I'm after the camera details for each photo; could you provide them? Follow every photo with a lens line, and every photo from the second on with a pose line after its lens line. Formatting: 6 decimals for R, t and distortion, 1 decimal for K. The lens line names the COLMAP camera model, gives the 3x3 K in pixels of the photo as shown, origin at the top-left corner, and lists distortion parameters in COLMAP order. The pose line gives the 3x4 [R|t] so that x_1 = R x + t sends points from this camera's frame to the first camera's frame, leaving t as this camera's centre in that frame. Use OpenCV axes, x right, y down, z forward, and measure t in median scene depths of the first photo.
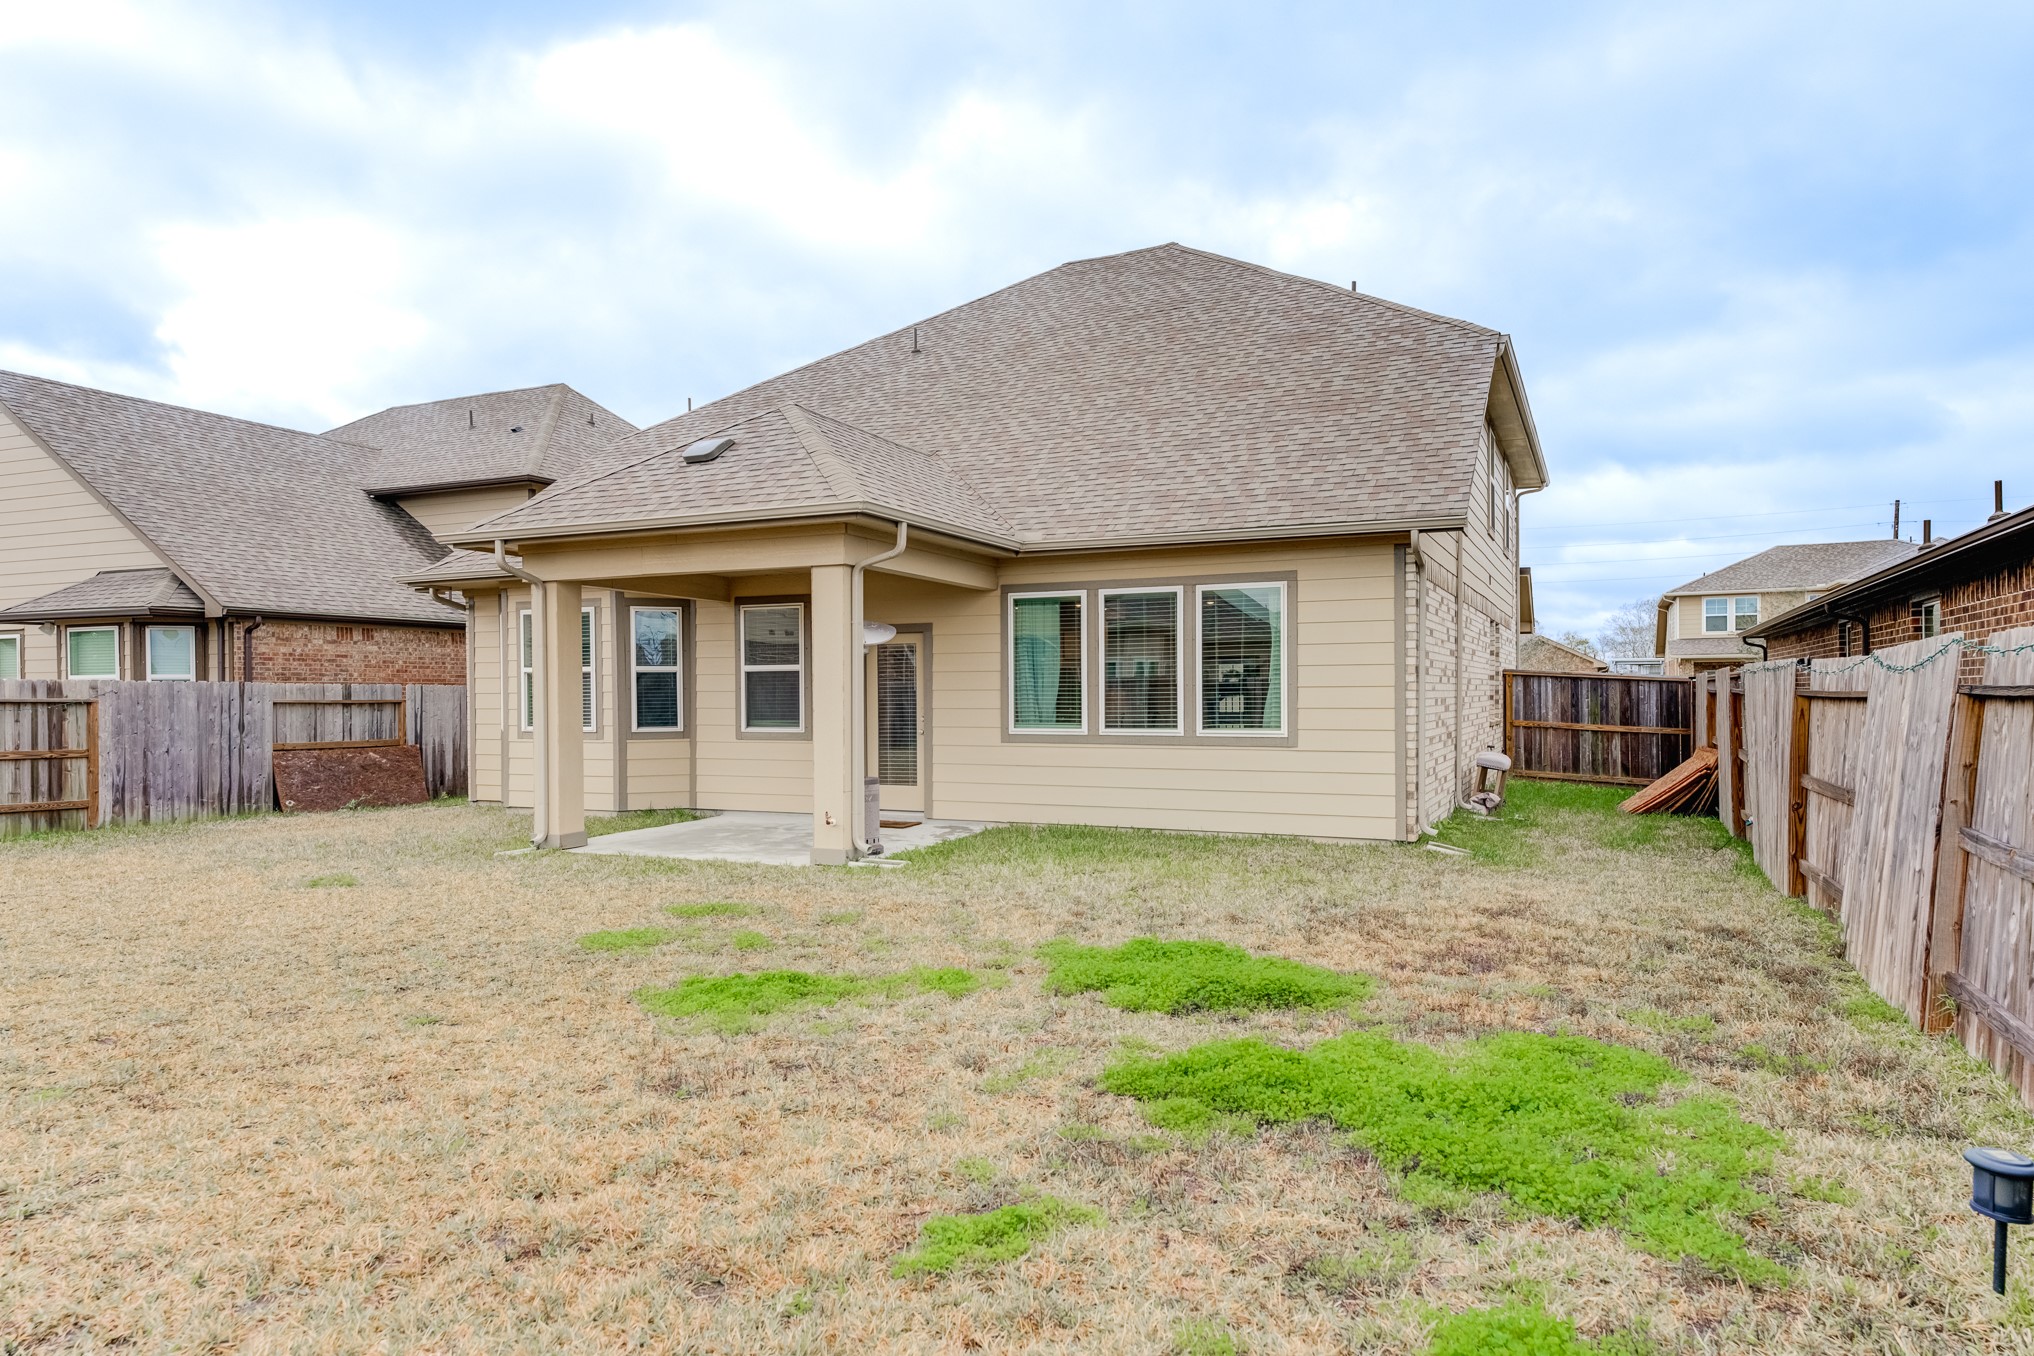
lens RADIAL K [[1281.4, 0, 1010.5], [0, 1281.4, 698.0], [0, 0, 1]] dist [0.051788, 0.000538]
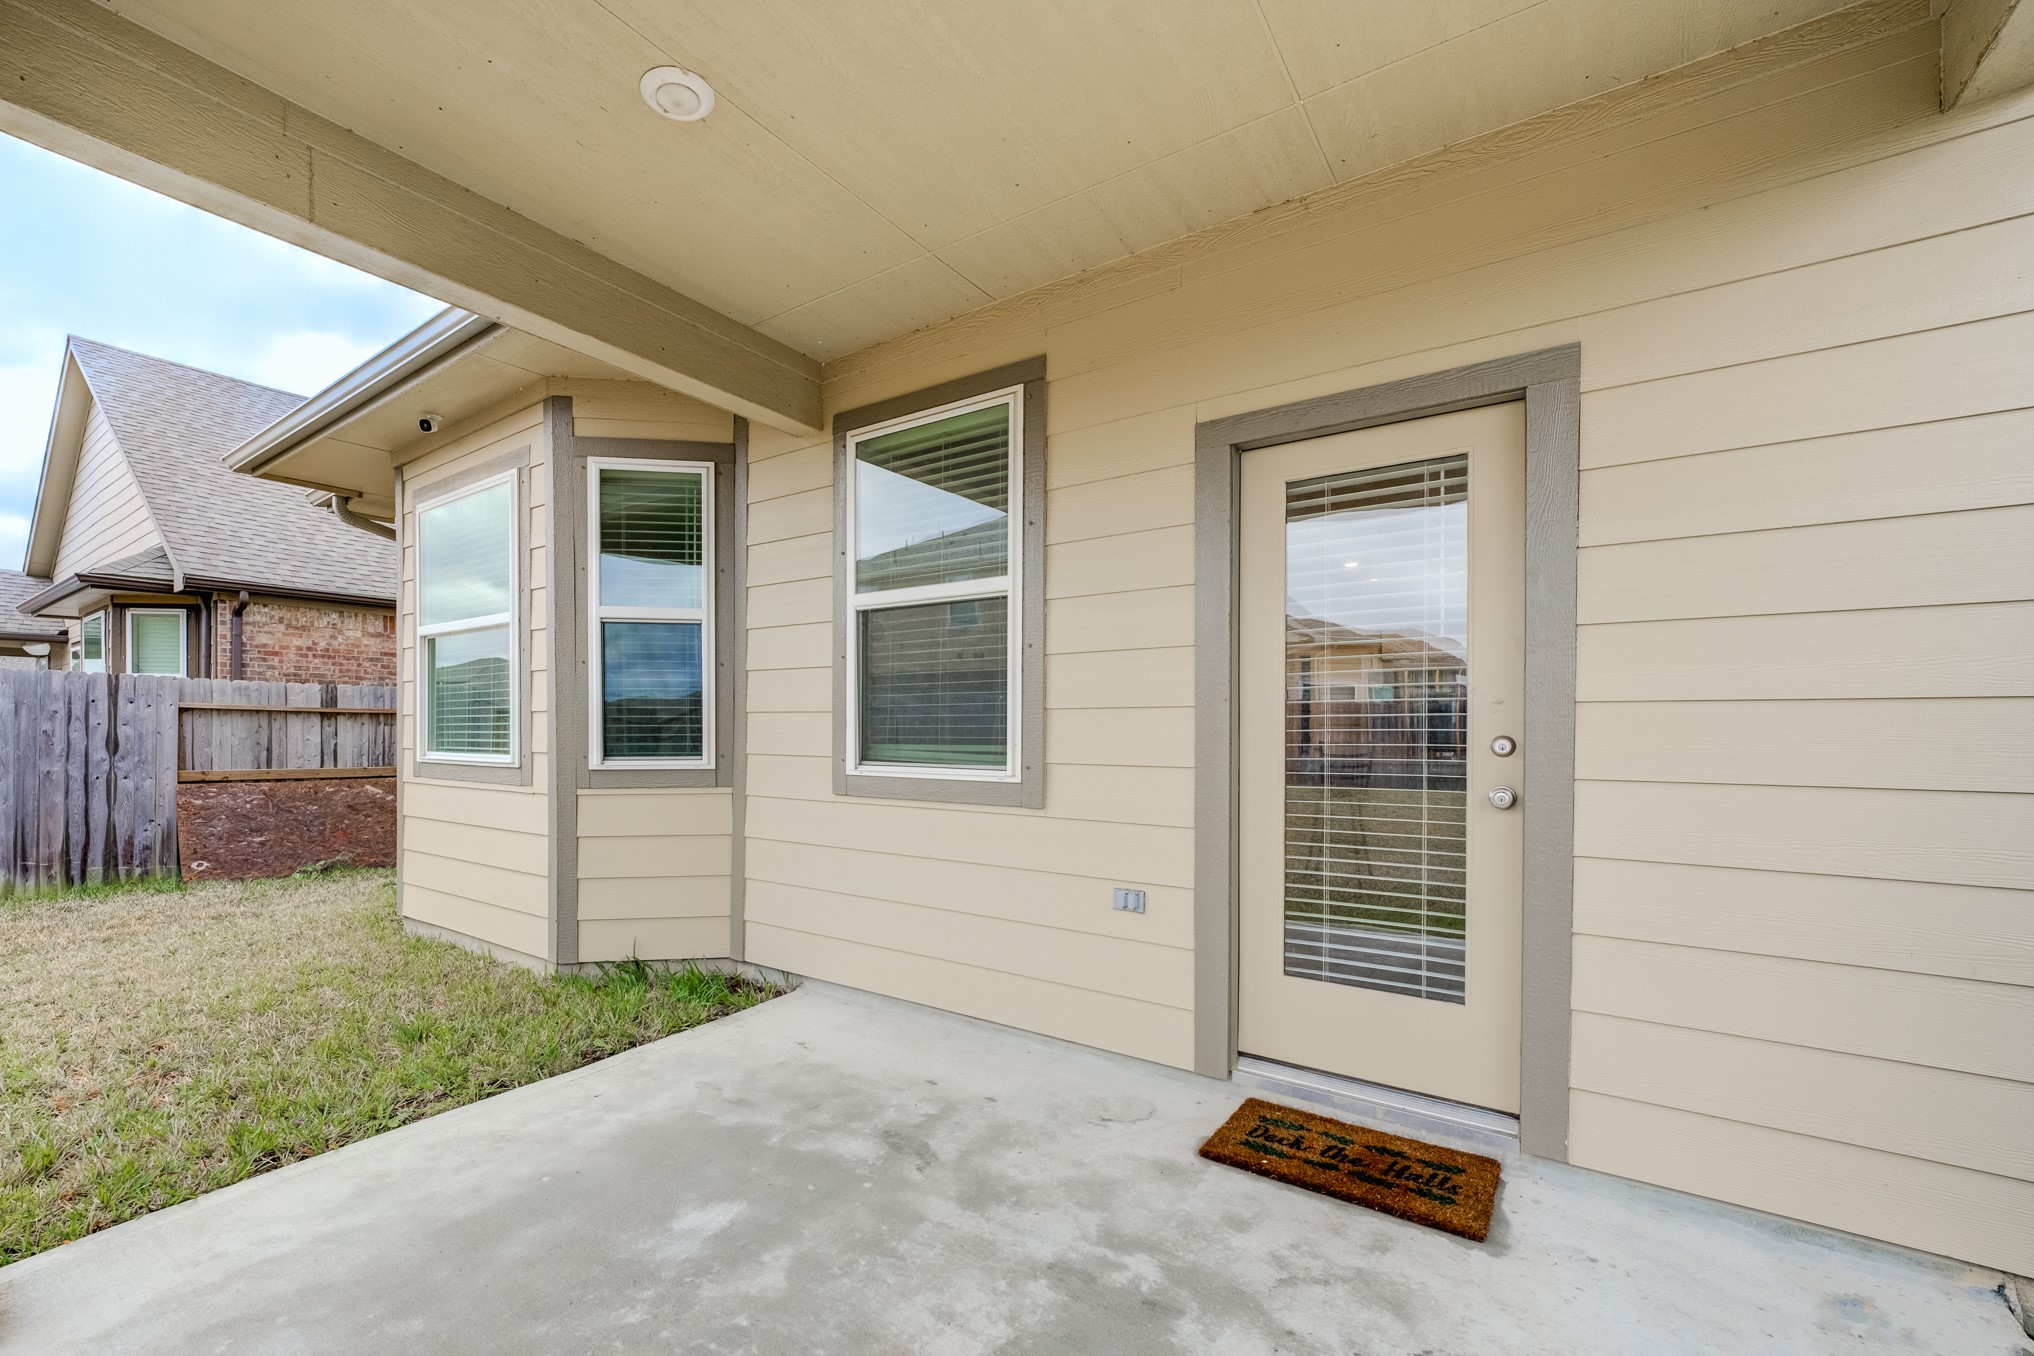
lens RADIAL K [[879.9, 0, 921.6], [0, 879.9, 741.5], [0, 0, 1]] dist [-0.010747, -0.000079]
pose [[0.976400, 0.012242, -0.215624, -0.120699], [-0.010339, 0.999897, 0.009952, 0.012536], [0.215724, -0.007487, 0.976426, 0.682934]]
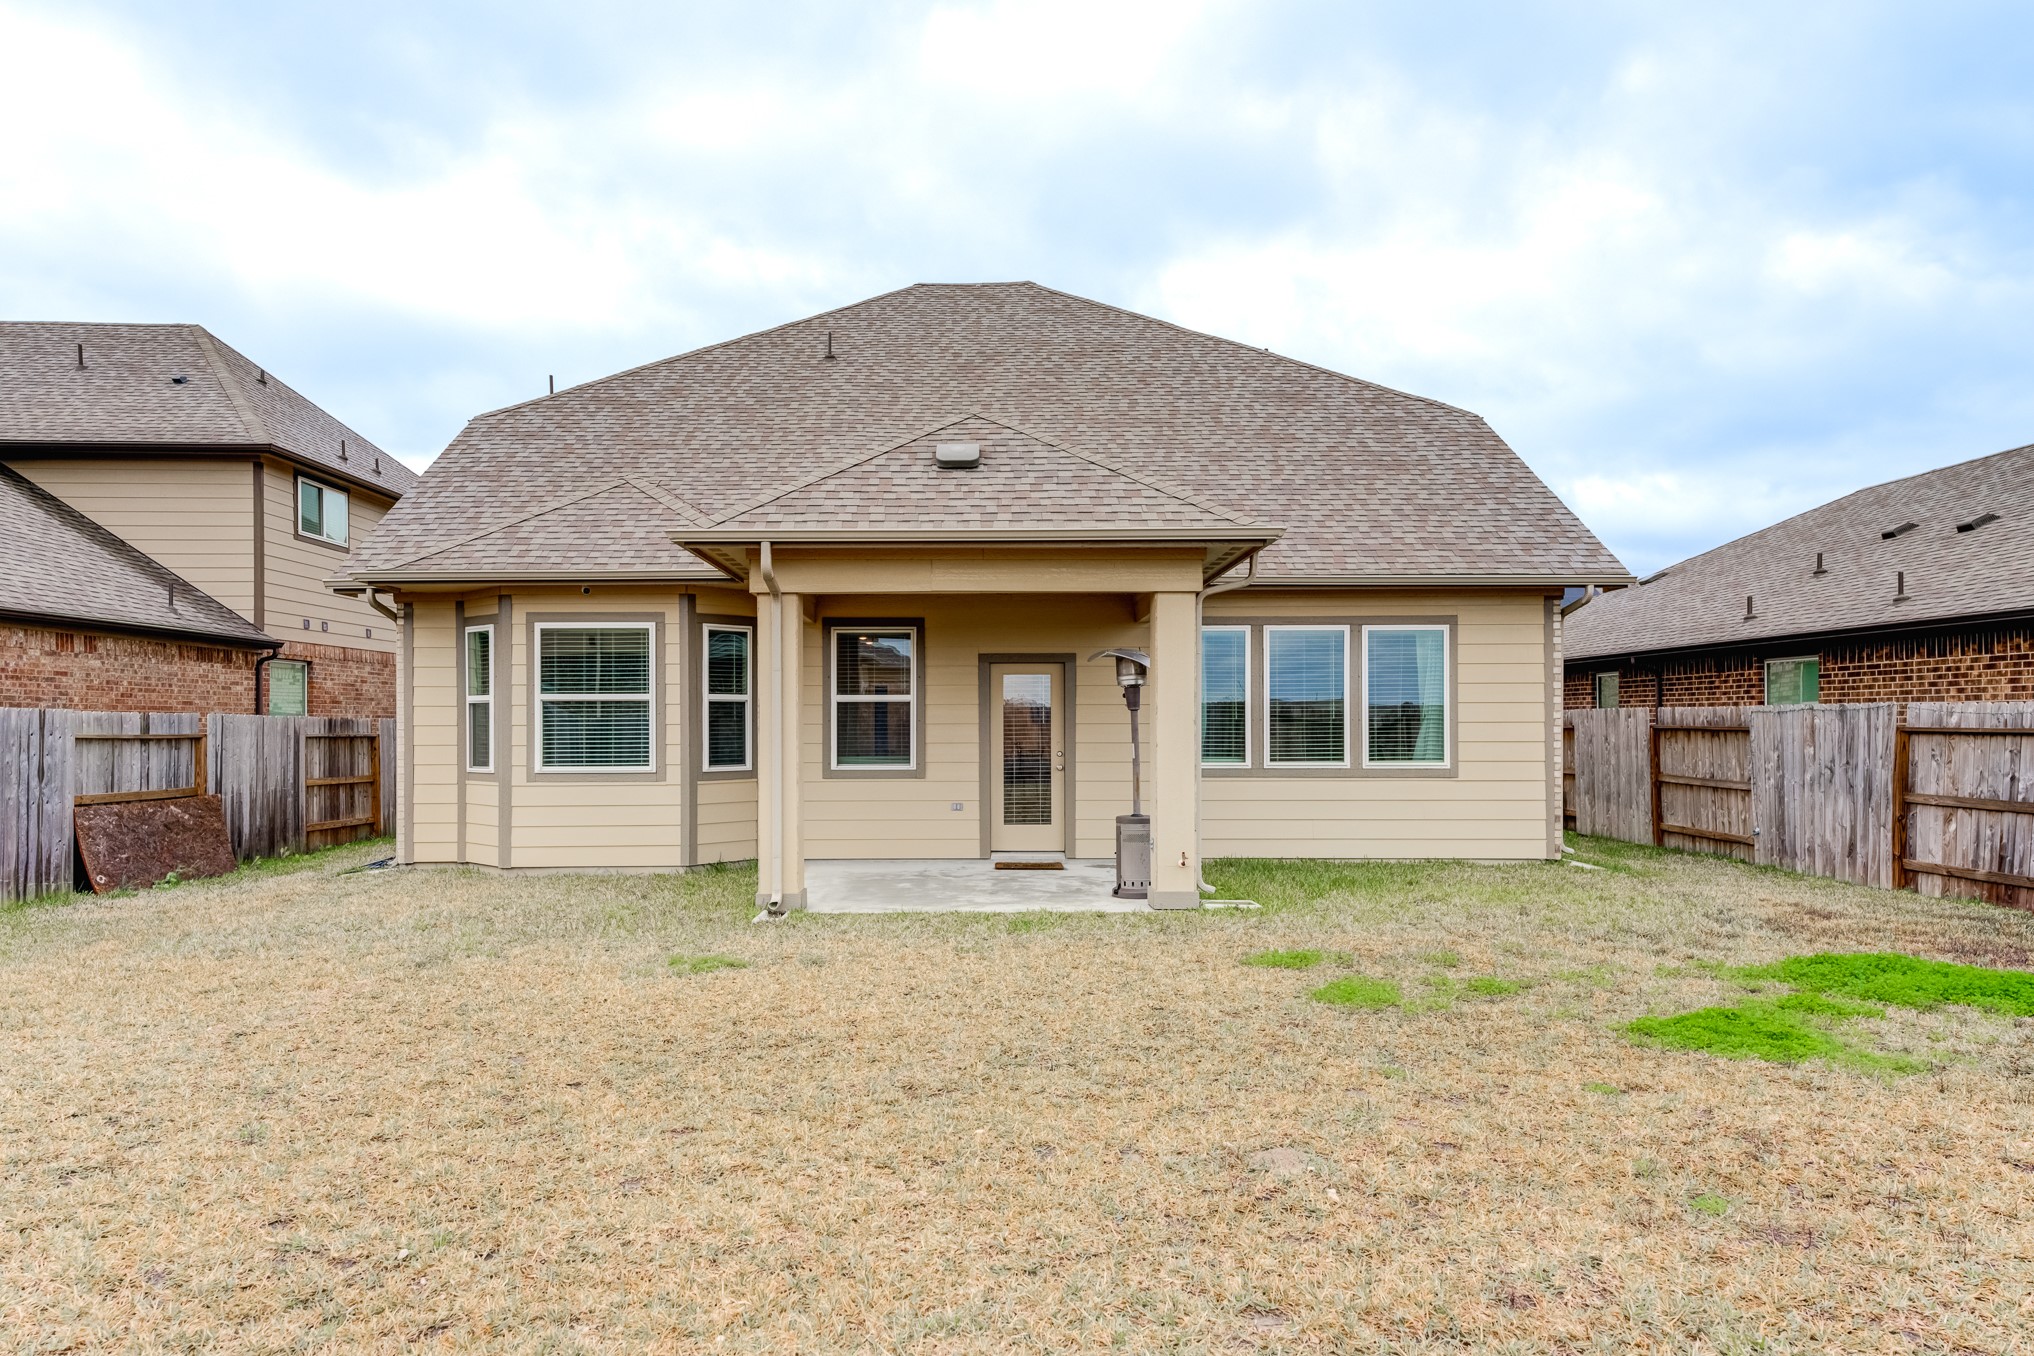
lens RADIAL K [[1281.4, 0, 1010.5], [0, 1281.4, 698.0], [0, 0, 1]] dist [0.051788, 0.000538]
pose [[0.896921, 0.012656, 0.442010, -0.441330], [-0.000977, 0.999645, -0.026642, 0.000276], [-0.442190, 0.023464, 0.896615, 0.137617]]
